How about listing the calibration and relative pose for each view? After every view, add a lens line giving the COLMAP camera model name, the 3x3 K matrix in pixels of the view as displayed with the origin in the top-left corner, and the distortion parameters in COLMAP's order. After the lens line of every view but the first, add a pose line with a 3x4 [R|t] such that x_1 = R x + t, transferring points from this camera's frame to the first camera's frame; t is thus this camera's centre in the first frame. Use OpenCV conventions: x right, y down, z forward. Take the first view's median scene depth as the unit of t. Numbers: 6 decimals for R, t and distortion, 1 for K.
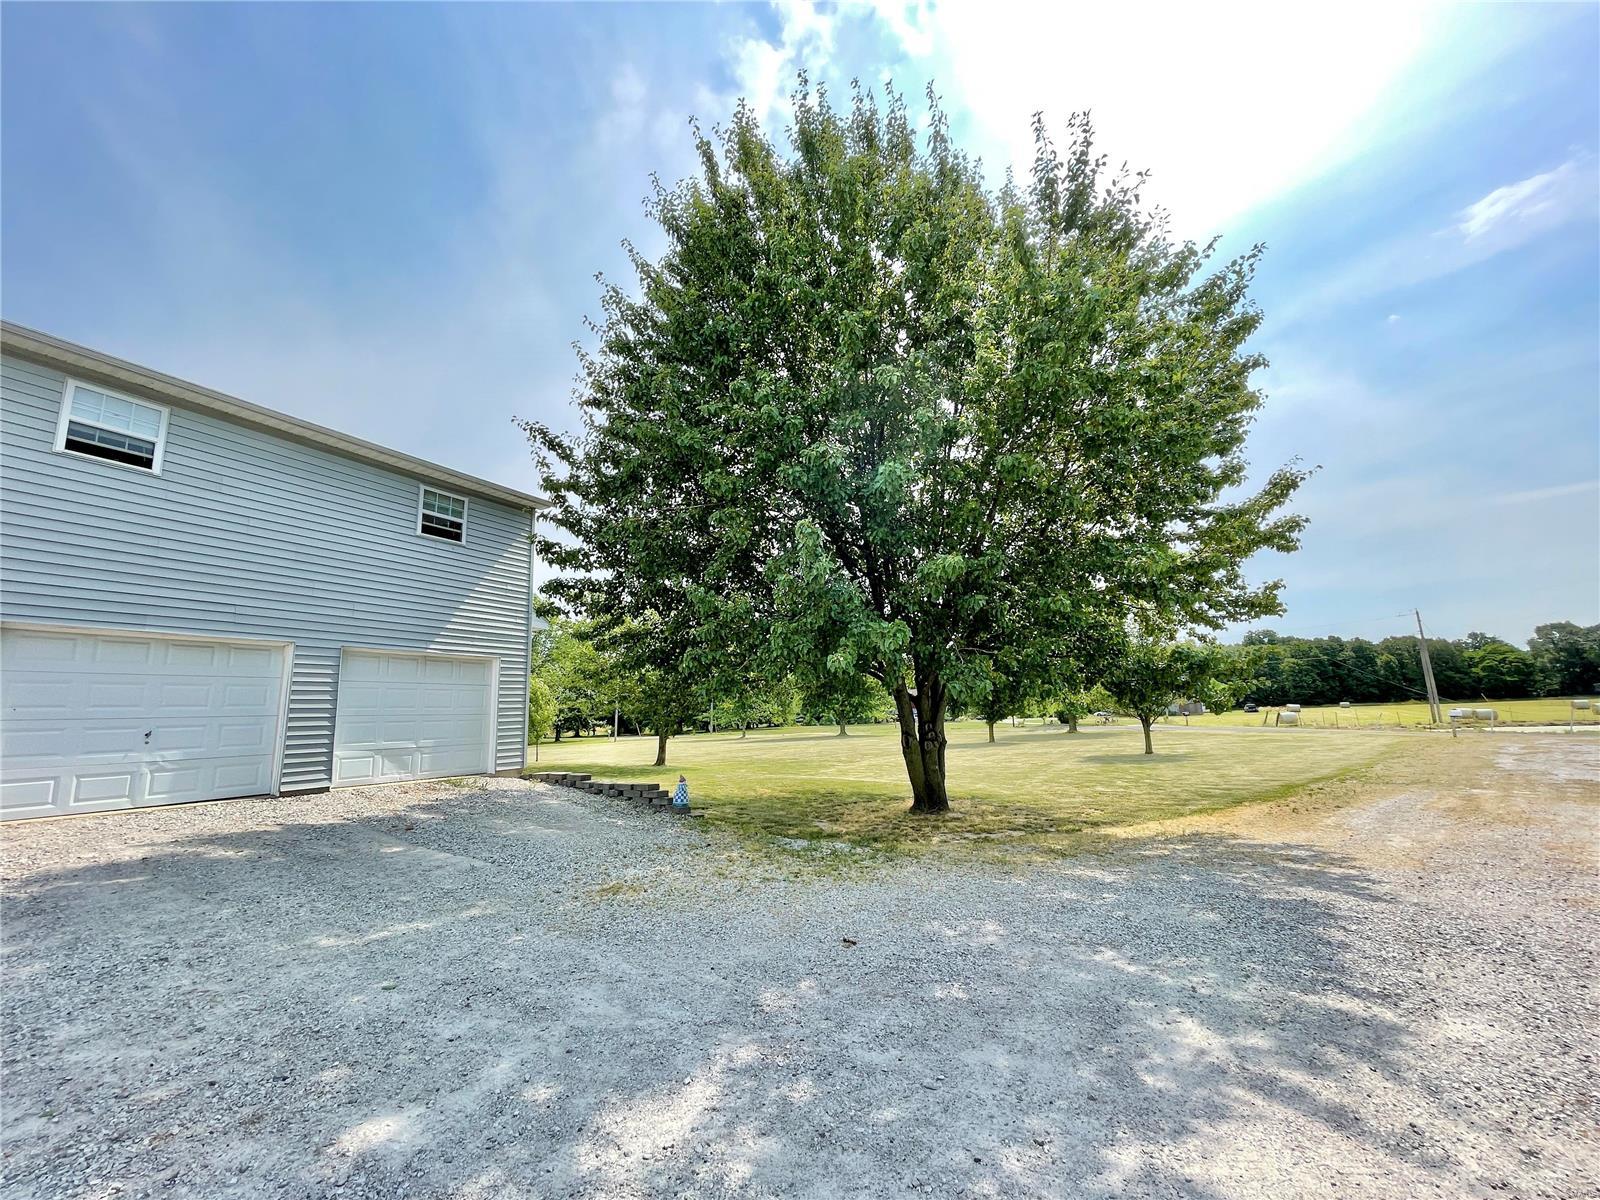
lens RADIAL K [[651.8, 0, 797.0], [0, 651.8, 595.2], [0, 0, 1]] dist [-0.001318, -0.000392]
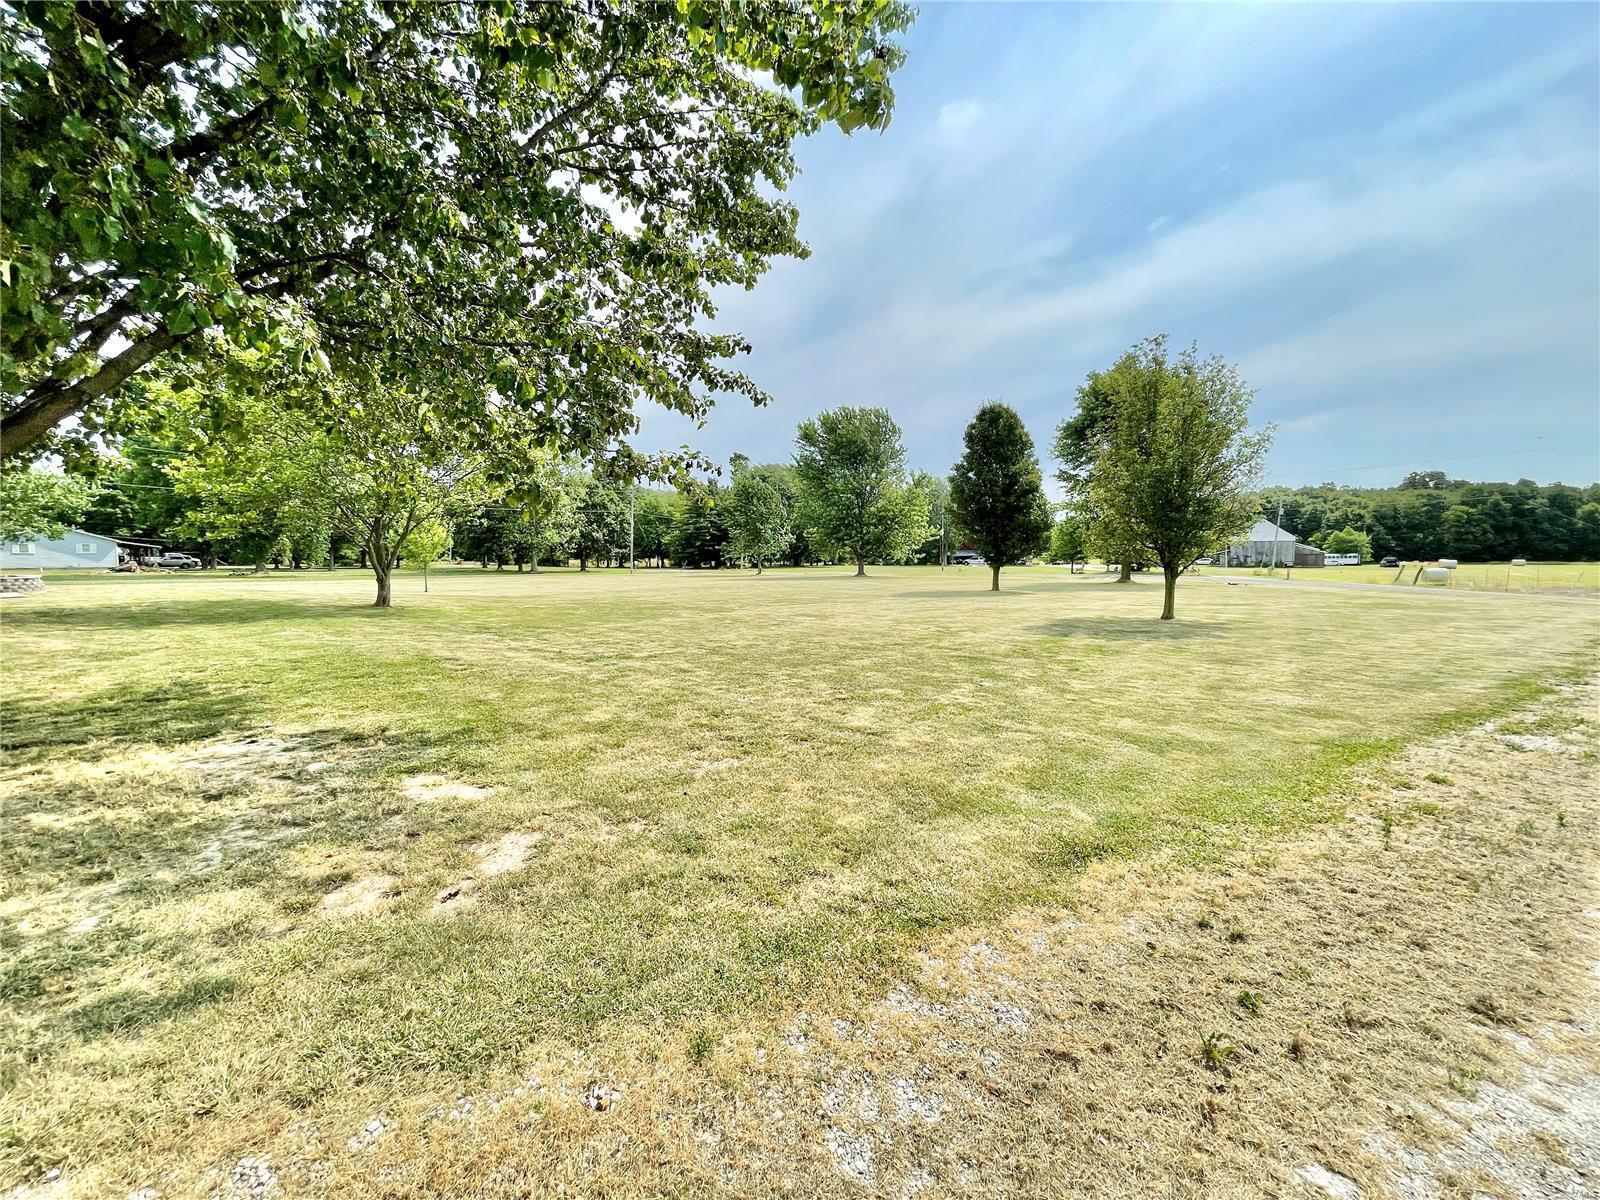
lens RADIAL K [[651.8, 0, 795.1], [0, 651.8, 596.4], [0, 0, 1]] dist [-0.001318, -0.000392]
pose [[0.989221, 0.040575, -0.140693, 0.071820], [-0.004877, 0.969438, 0.245288, 0.017454], [0.146346, -0.241958, 0.959187, 0.090205]]
